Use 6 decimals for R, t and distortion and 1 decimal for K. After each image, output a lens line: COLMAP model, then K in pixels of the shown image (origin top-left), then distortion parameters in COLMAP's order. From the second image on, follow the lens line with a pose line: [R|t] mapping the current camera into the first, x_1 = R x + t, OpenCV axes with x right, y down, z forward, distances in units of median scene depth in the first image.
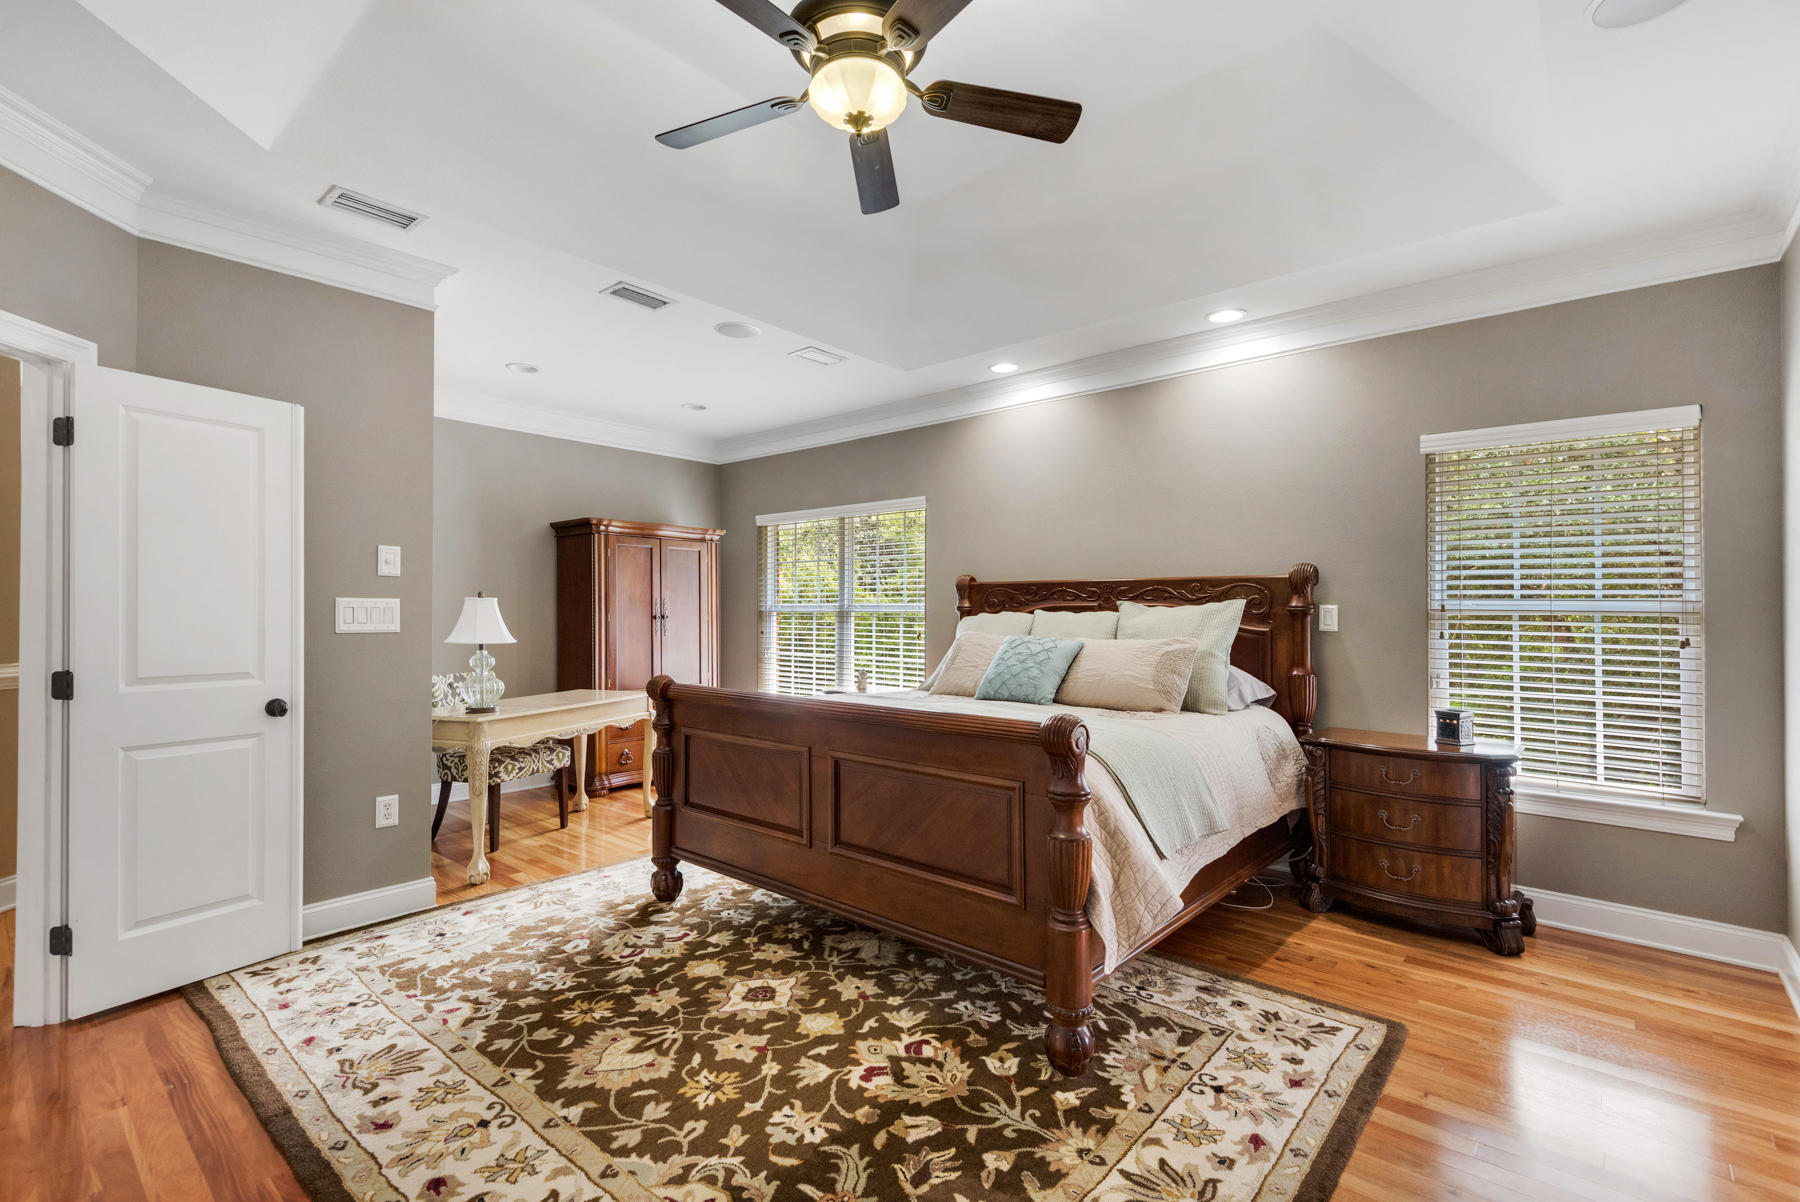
lens RADIAL K [[814.4, 0, 903.6], [0, 814.4, 609.4], [0, 0, 1]] dist [0.010474, -0.003965]
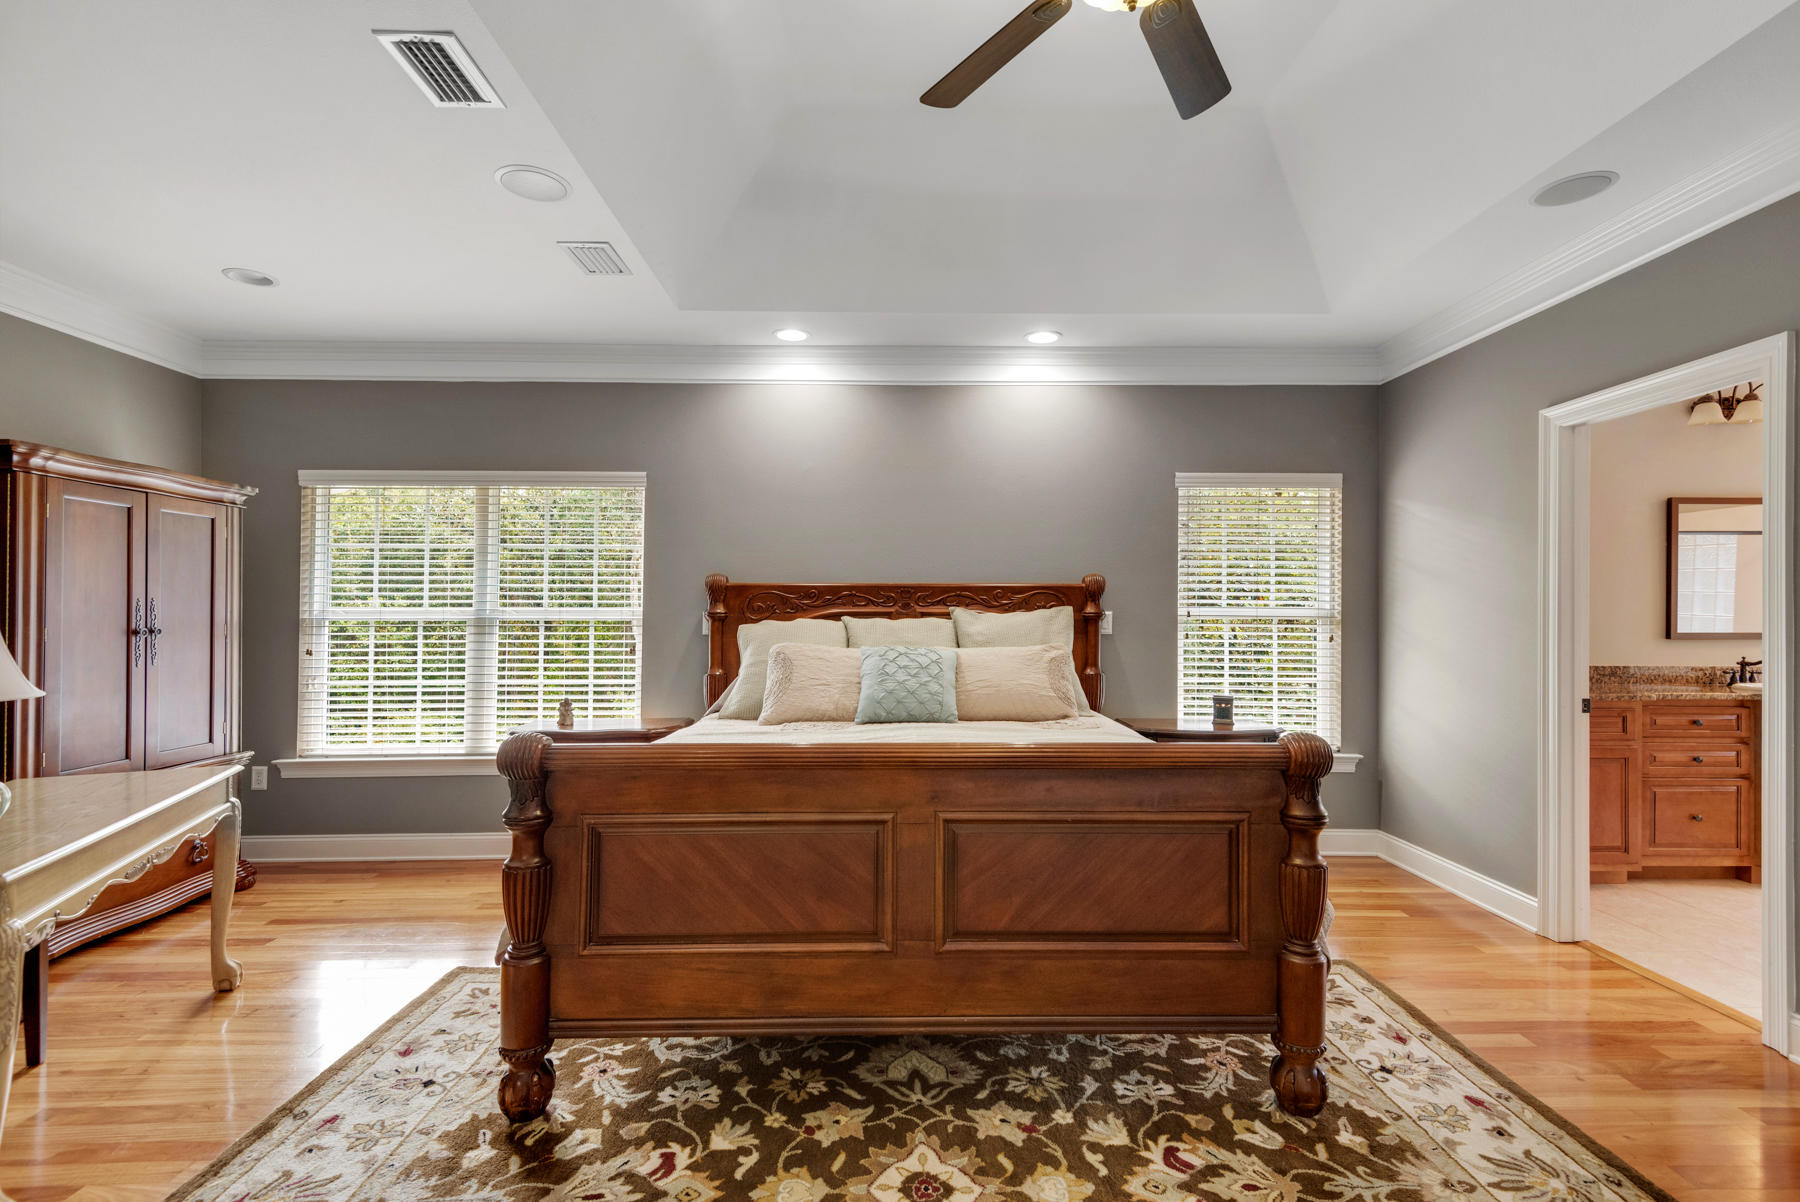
lens RADIAL K [[814.4, 0, 906.8], [0, 814.4, 603.0], [0, 0, 1]] dist [0.010474, -0.003965]
pose [[0.743639, 0.005819, 0.668556, -0.560633], [0.001139, 0.999950, -0.009970, -0.007586], [-0.668581, 0.008175, 0.743595, 0.437613]]
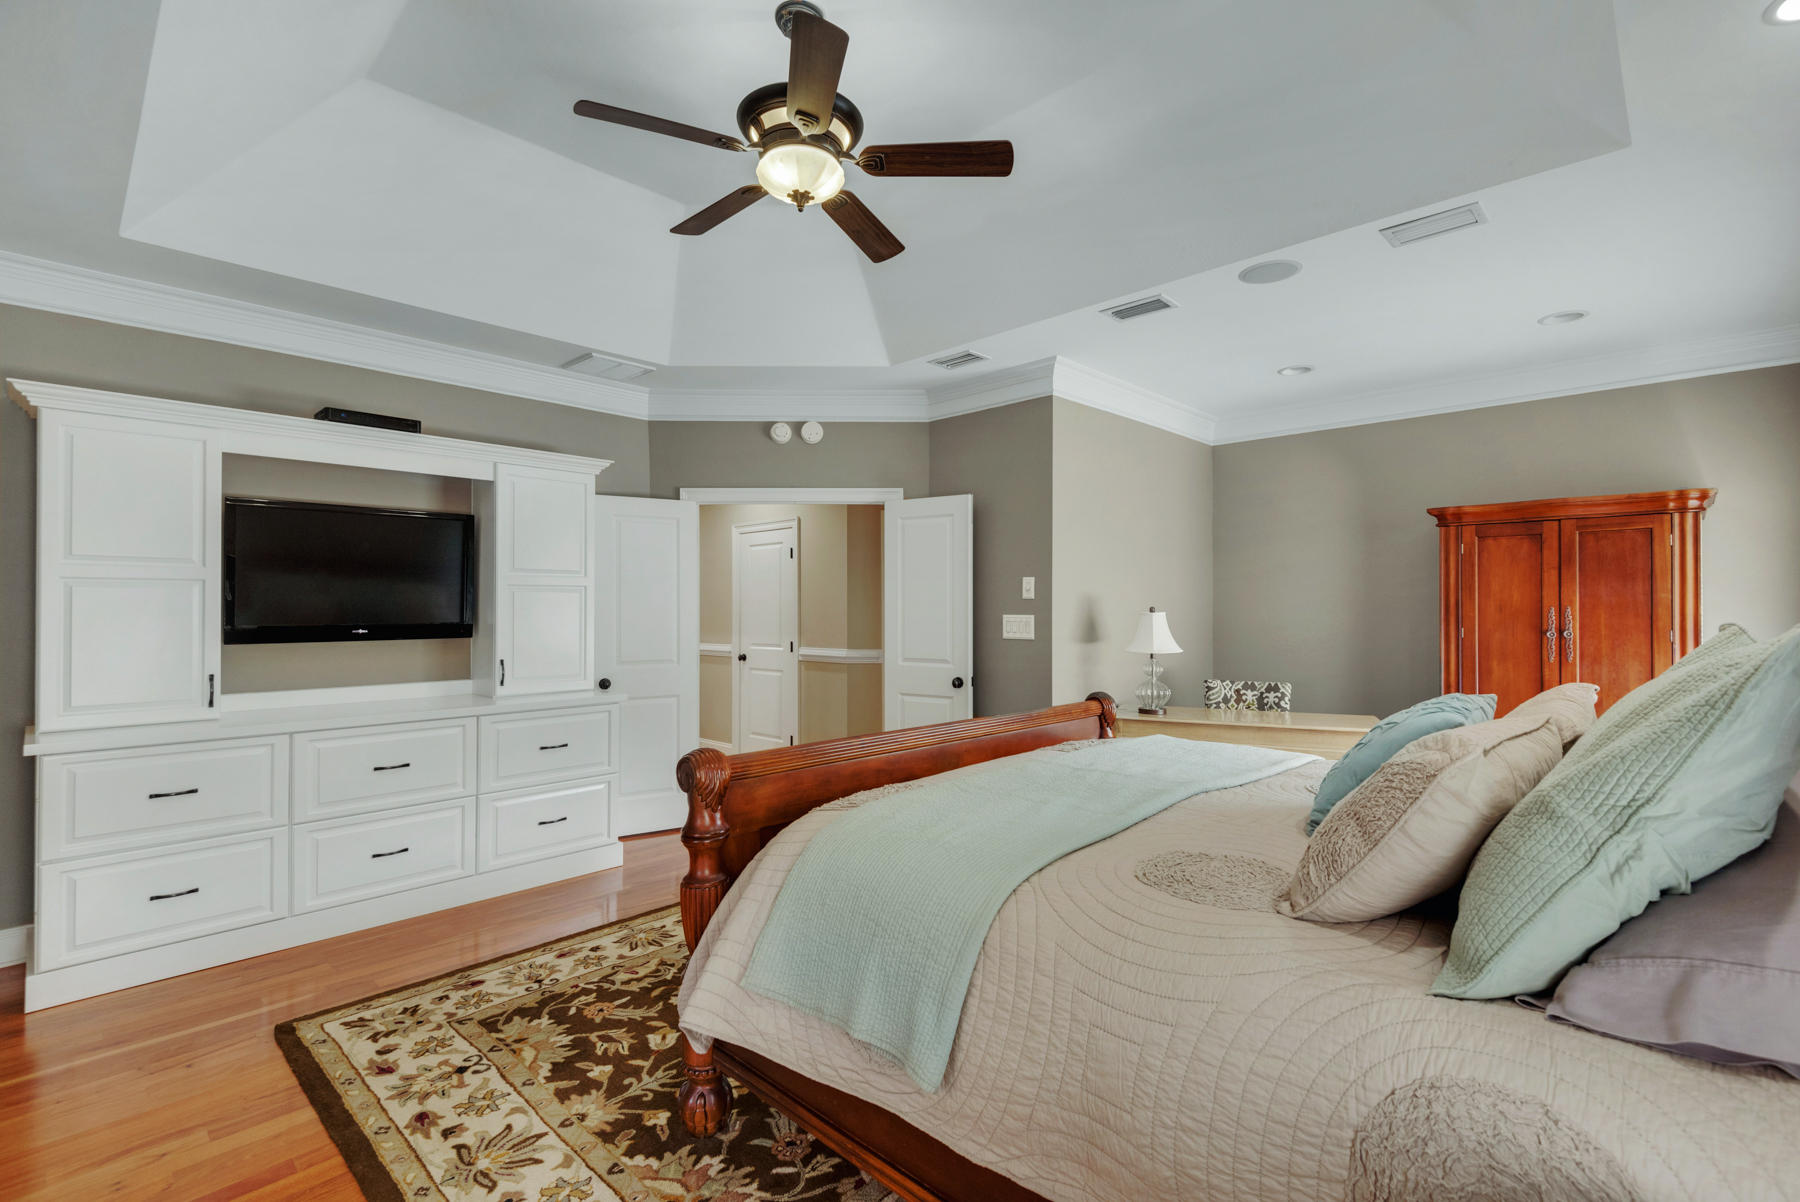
lens RADIAL K [[814.4, 0, 911.7], [0, 814.4, 620.6], [0, 0, 1]] dist [0.010474, -0.003965]
pose [[-0.035364, 0.015062, -0.999261, 0.830587], [0.003571, 0.999882, 0.014945, -0.028131], [0.999368, -0.003040, -0.035414, 0.934648]]
